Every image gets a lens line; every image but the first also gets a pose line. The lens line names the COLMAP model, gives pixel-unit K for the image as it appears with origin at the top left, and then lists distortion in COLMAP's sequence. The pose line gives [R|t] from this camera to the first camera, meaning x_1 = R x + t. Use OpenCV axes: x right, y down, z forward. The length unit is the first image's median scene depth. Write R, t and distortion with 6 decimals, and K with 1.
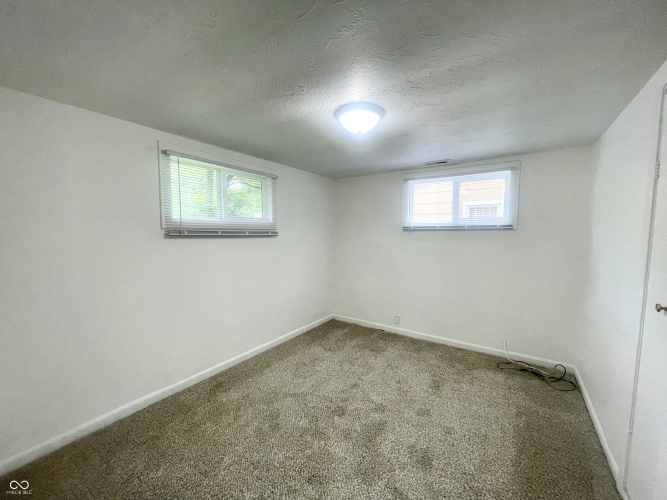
lens RADIAL K [[267.8, 0, 333.8], [0, 267.8, 250.9], [0, 0, 1]] dist [0.000196, -0.001008]
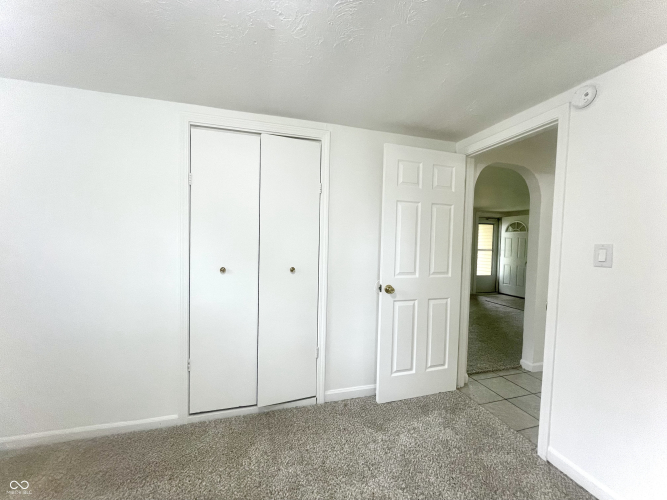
lens RADIAL K [[267.8, 0, 332.2], [0, 267.8, 252.9], [0, 0, 1]] dist [0.000196, -0.001008]
pose [[-0.769935, -0.045640, 0.636488, -0.137309], [0.020981, 0.995089, 0.096734, -0.016864], [-0.637777, 0.087833, -0.765197, 0.723789]]
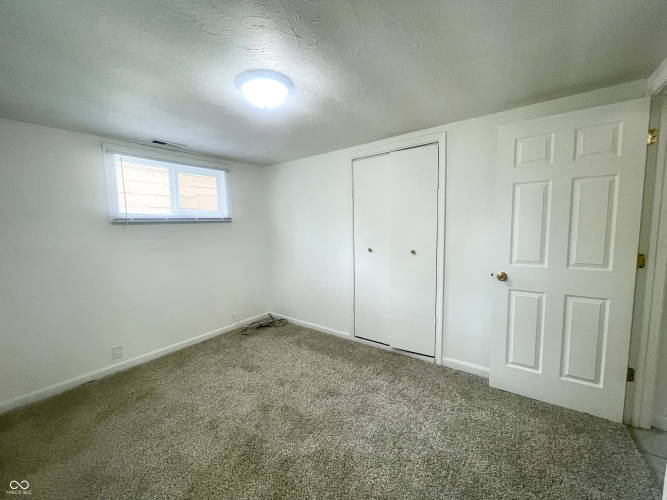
lens RADIAL K [[267.8, 0, 332.7], [0, 267.8, 253.3], [0, 0, 1]] dist [0.000196, -0.001008]
pose [[0.043818, -0.107178, 0.993274, -0.513731], [0.093090, 0.990341, 0.102755, -0.021471], [-0.994693, 0.087961, 0.053372, 0.484556]]
